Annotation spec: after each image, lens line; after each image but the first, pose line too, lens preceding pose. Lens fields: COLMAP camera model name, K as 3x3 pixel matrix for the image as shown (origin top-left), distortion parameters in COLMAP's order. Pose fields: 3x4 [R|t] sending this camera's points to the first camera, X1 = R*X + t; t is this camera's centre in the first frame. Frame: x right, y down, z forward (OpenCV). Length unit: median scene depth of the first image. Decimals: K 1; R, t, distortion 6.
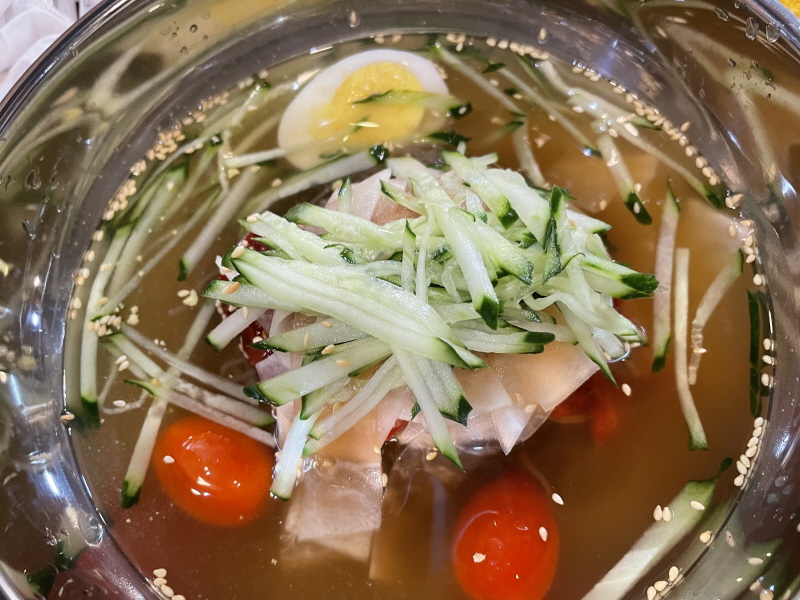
lens RADIAL K [[607.7, 0, 385.8], [0, 607.7, 302.6], [0, 0, 1]] dist [0.067405, 0.000470]
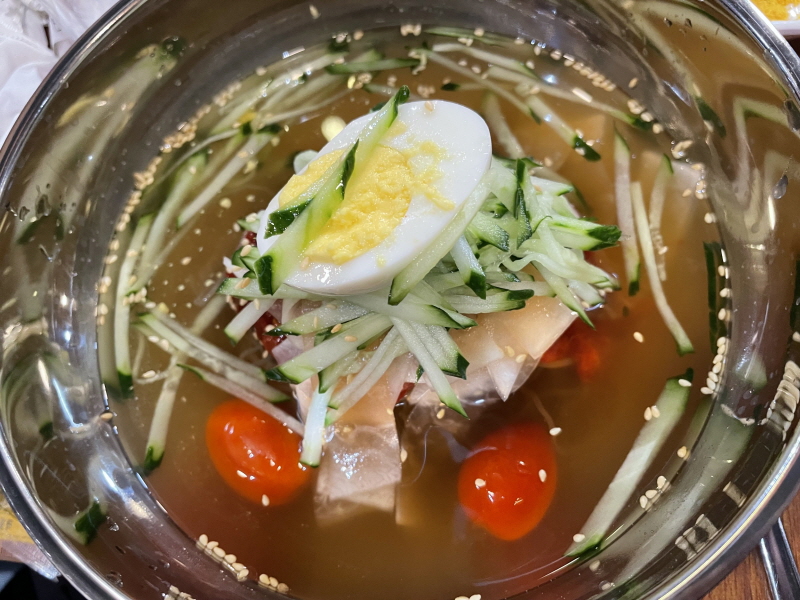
lens RADIAL K [[606.6, 0, 400.0], [0, 606.6, 300.0], [0, 0, 1]] dist [-0.000954, -0.000469]
pose [[0.991824, -0.123031, 0.033882, -0.008914], [0.121652, 0.991761, 0.040127, -0.004800], [-0.038540, -0.035677, 0.998620, -0.107341]]
